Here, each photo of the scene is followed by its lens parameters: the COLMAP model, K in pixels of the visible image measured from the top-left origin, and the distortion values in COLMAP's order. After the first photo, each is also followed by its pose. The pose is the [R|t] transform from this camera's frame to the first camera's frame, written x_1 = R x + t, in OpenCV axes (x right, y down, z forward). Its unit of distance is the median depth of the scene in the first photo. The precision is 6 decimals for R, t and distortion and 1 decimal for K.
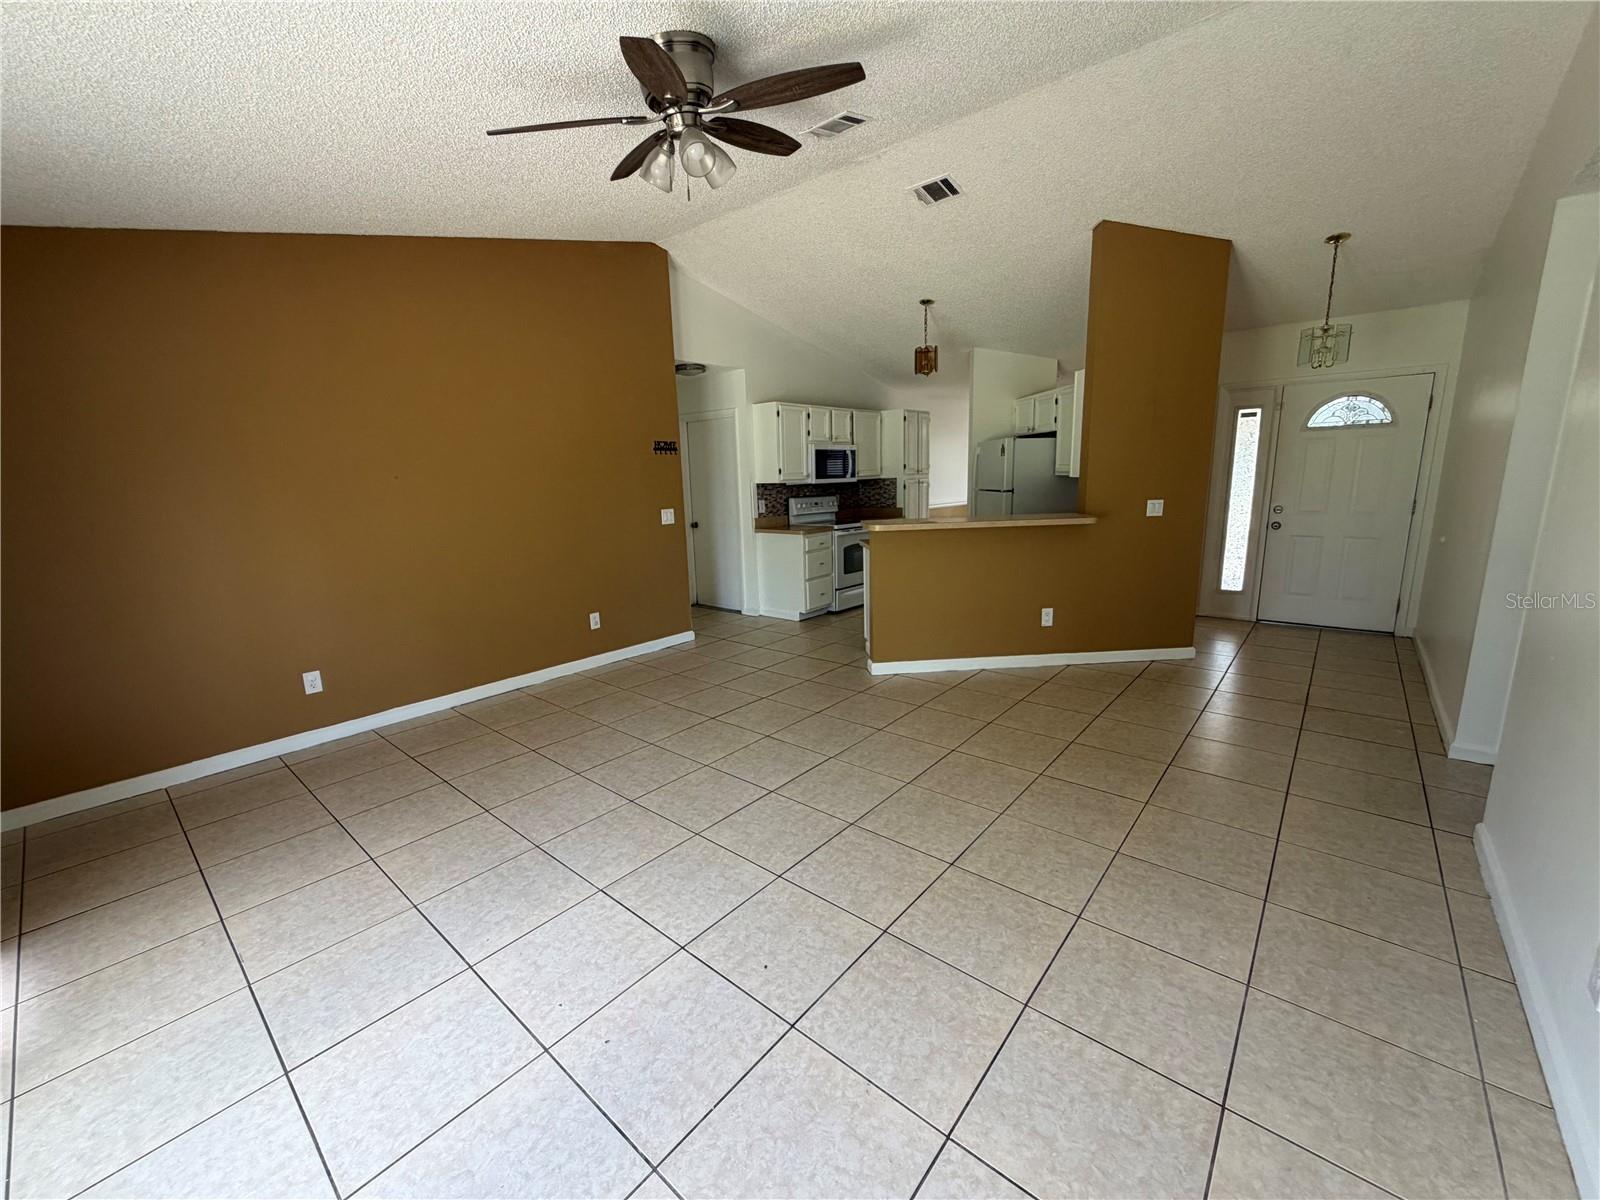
lens RADIAL K [[640.7, 0, 795.5], [0, 640.7, 602.2], [0, 0, 1]] dist [0.001378, -0.000127]
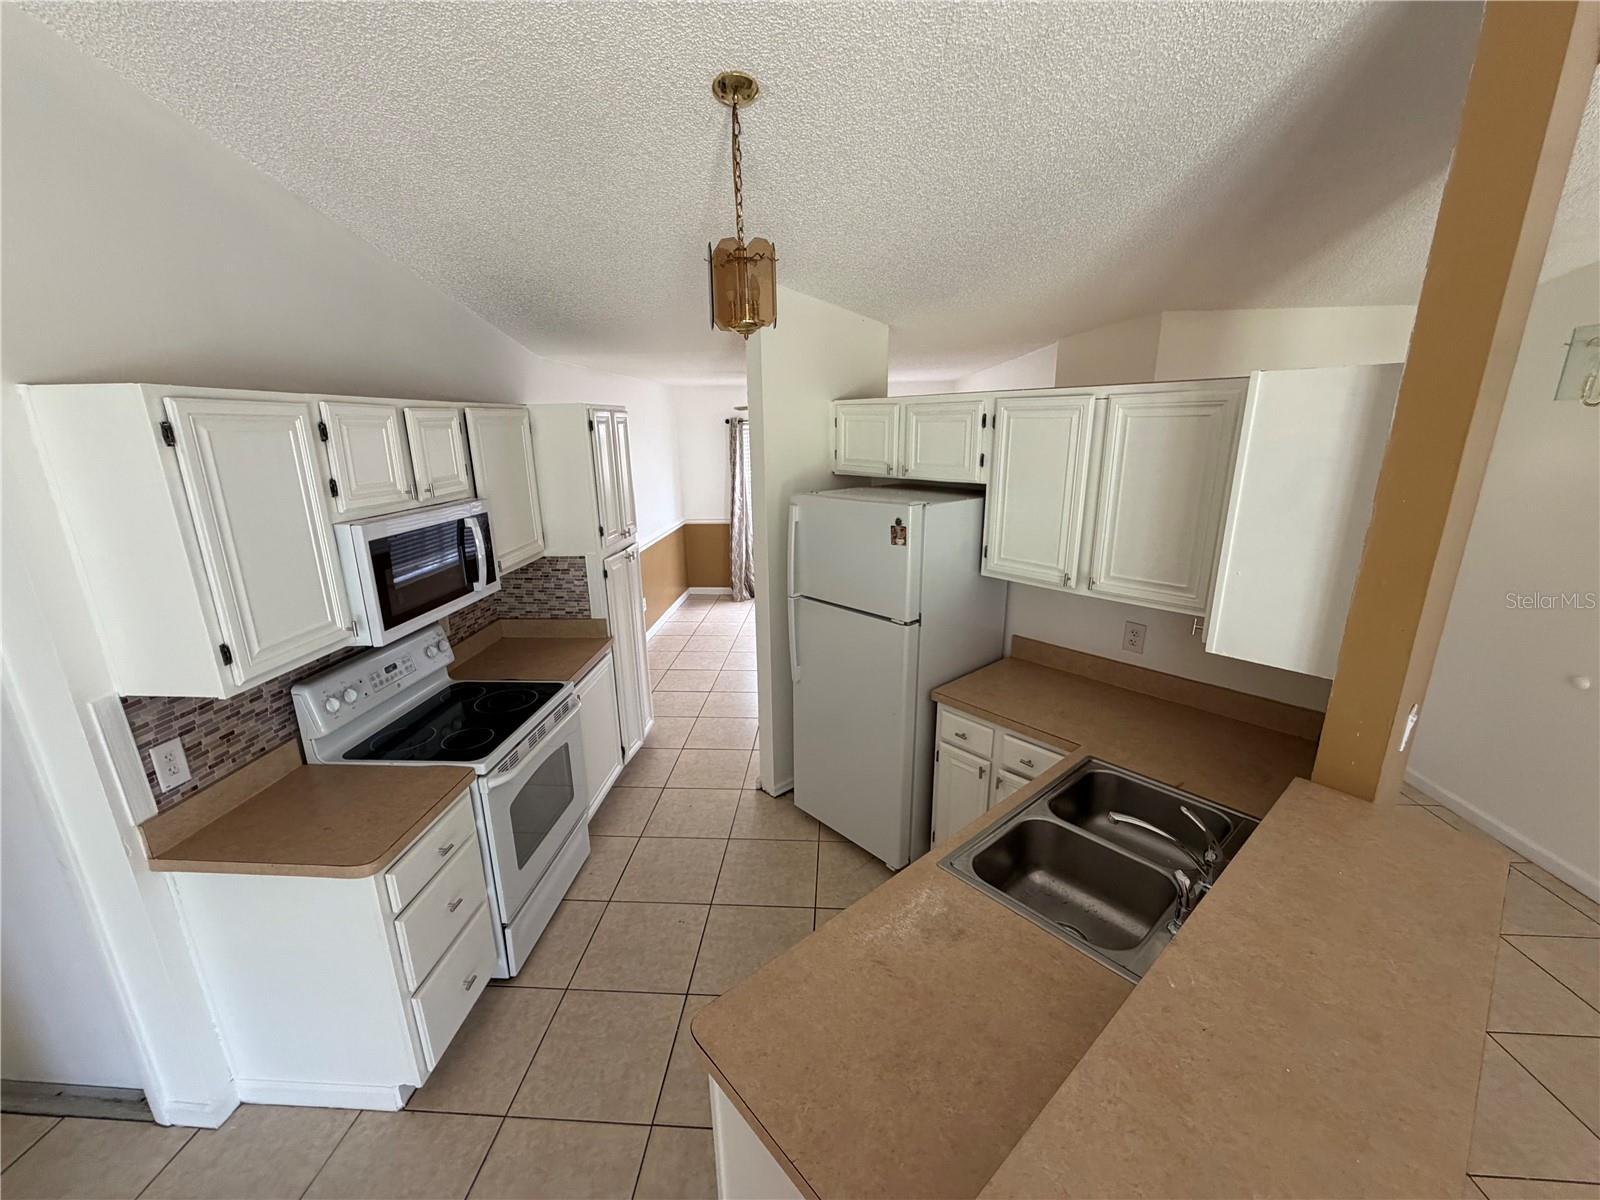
lens RADIAL K [[640.7, 0, 795.5], [0, 640.7, 602.2], [0, 0, 1]] dist [0.001378, -0.000127]
pose [[0.803686, -0.143180, 0.577571, 0.013748], [0.109280, 0.989626, 0.093267, -0.214059], [-0.584933, -0.011841, 0.810995, 0.623499]]
